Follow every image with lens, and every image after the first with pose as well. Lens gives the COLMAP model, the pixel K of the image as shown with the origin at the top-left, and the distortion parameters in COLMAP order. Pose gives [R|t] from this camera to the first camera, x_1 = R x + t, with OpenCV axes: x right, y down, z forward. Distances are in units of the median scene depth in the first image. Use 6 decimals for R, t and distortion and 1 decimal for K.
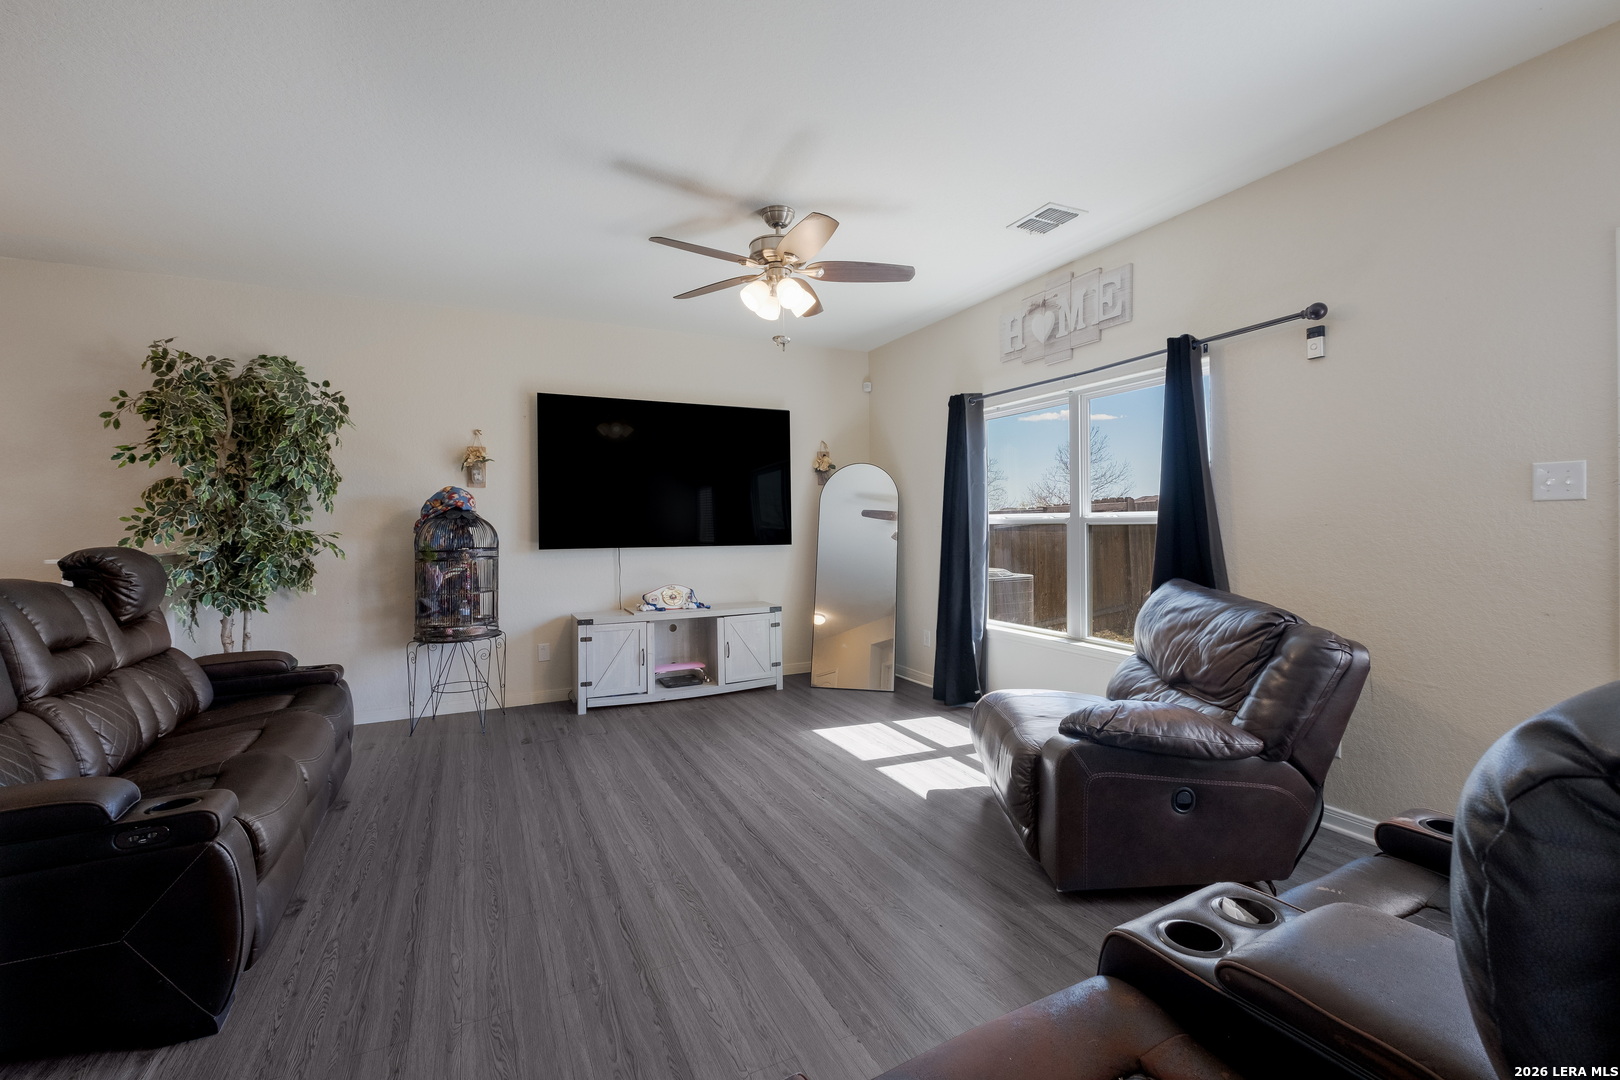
lens RADIAL K [[702.7, 0, 812.2], [0, 702.7, 531.5], [0, 0, 1]] dist [0.001547, -0.000410]
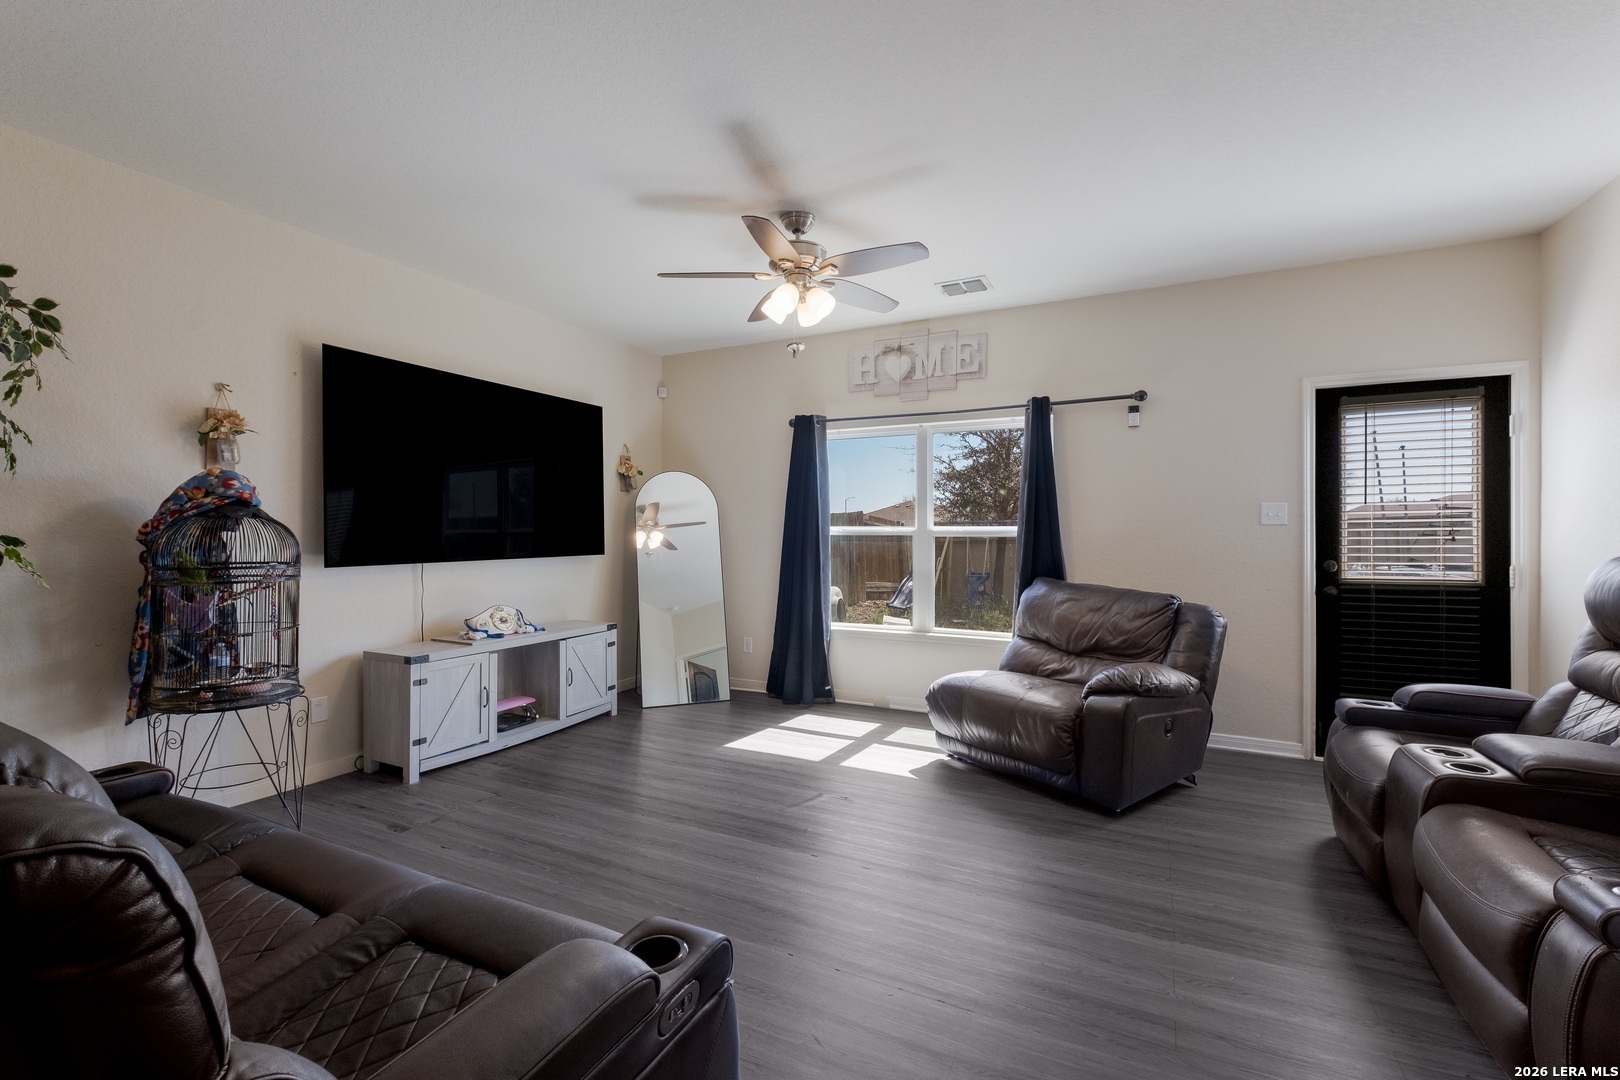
lens RADIAL K [[694.1, 0, 810.0], [0, 694.1, 540.0], [0, 0, 1]] dist [0.002003, -0.000806]
pose [[0.791327, 0.006384, 0.611360, -0.458742], [-0.002919, 0.999974, -0.006664, 0.004661], [-0.611386, 0.003489, 0.791325, 0.157318]]
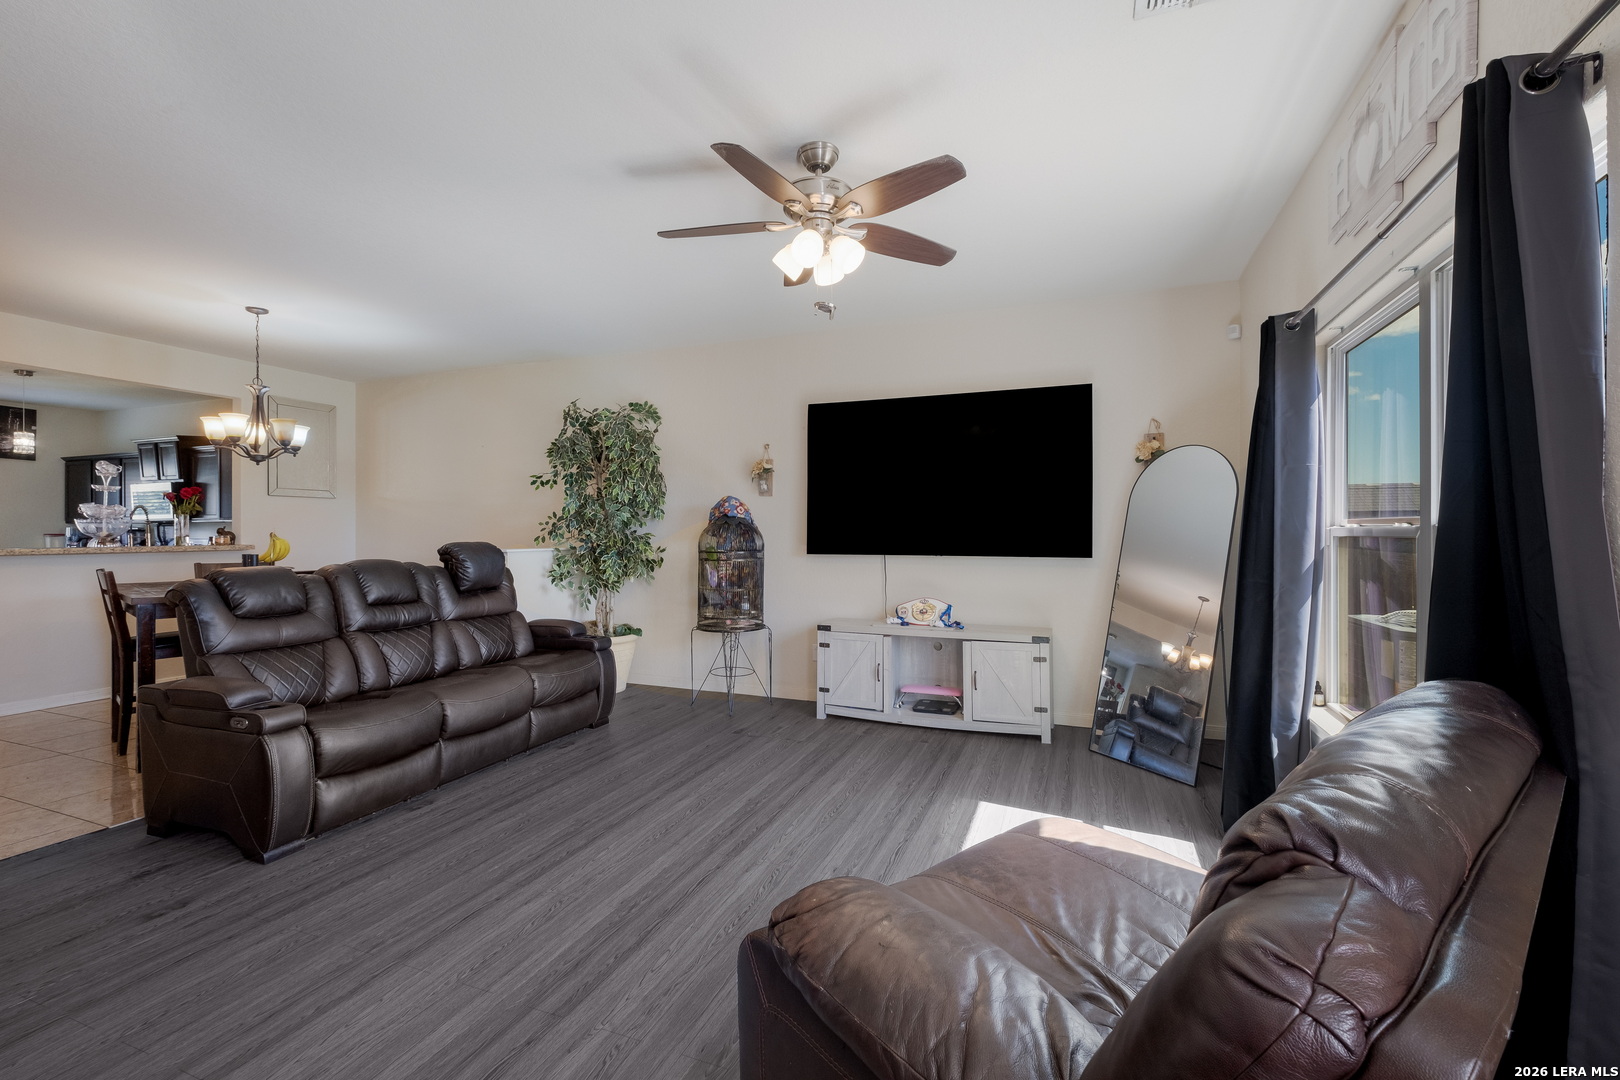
lens RADIAL K [[694.1, 0, 810.0], [0, 694.1, 540.0], [0, 0, 1]] dist [0.002003, -0.000806]
pose [[0.676519, 0.020886, -0.736129, 0.397579], [-0.015227, 0.999781, 0.014373, -0.010274], [0.736267, 0.001485, 0.676689, 0.324638]]
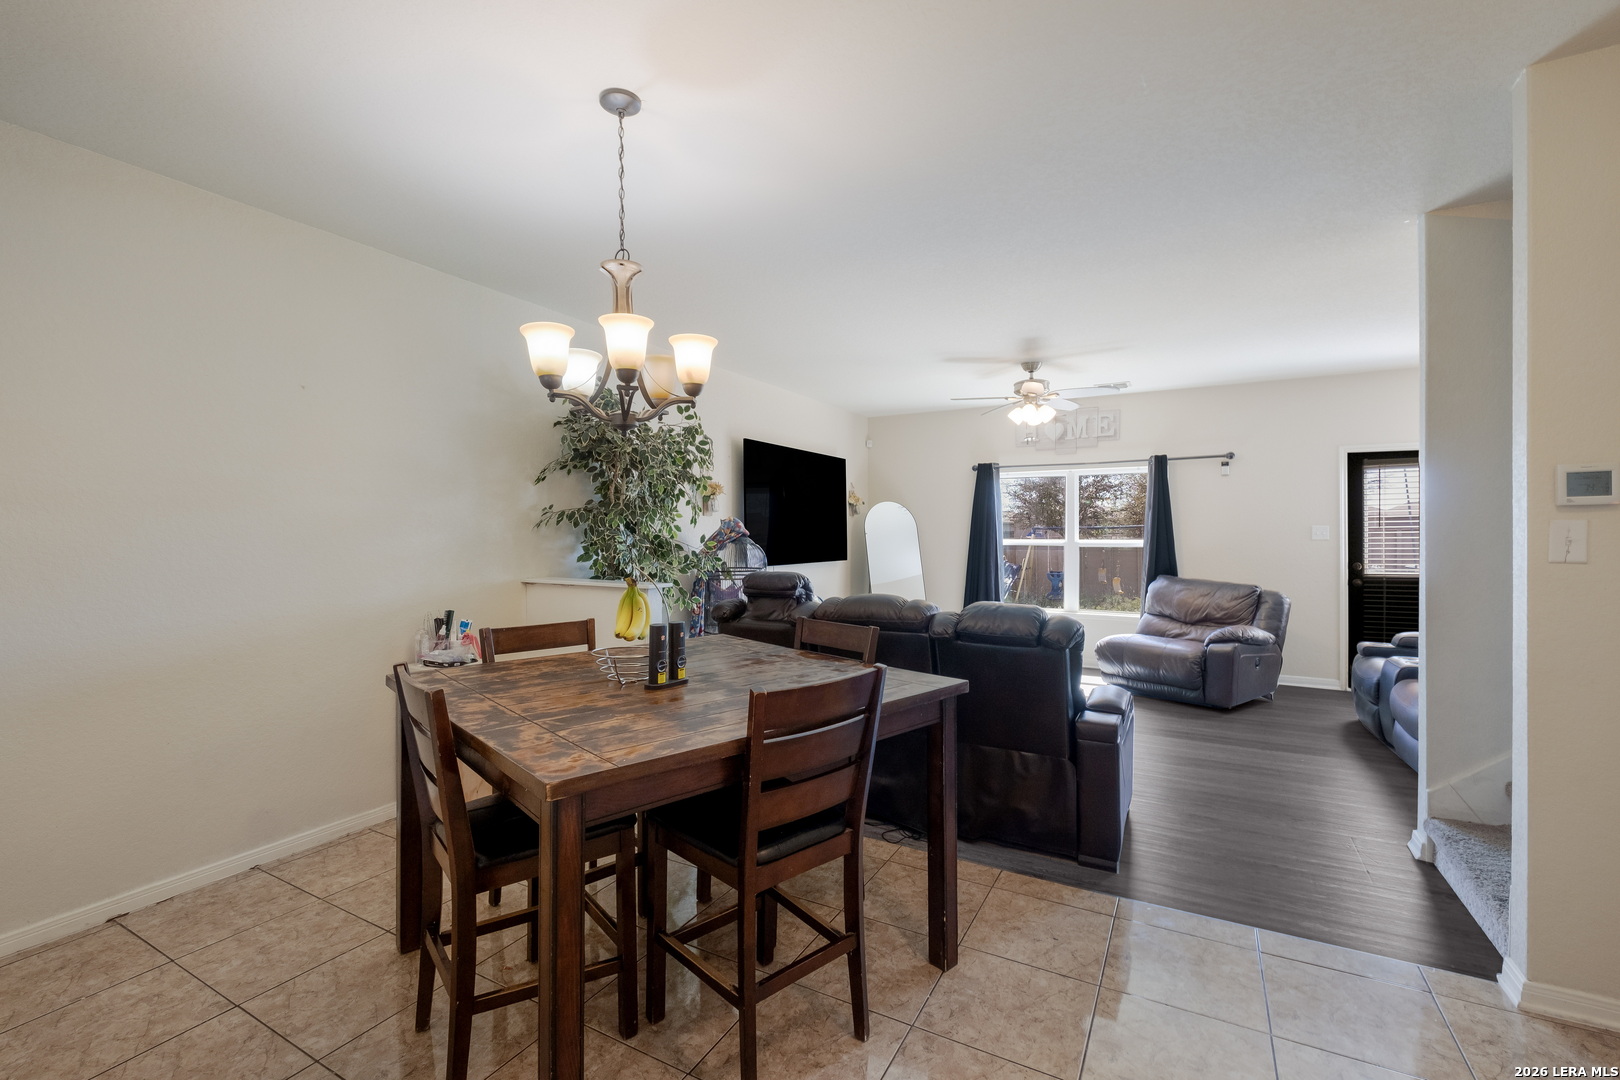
lens RADIAL K [[694.9, 0, 810.0], [0, 694.9, 540.0], [0, 0, 1]] dist [-0.003143, -0.000642]
pose [[0.815570, 0.000353, 0.578658, -1.050003], [0.002848, 0.999985, -0.004625, -0.018556], [-0.578651, 0.005420, 0.815557, -0.033379]]
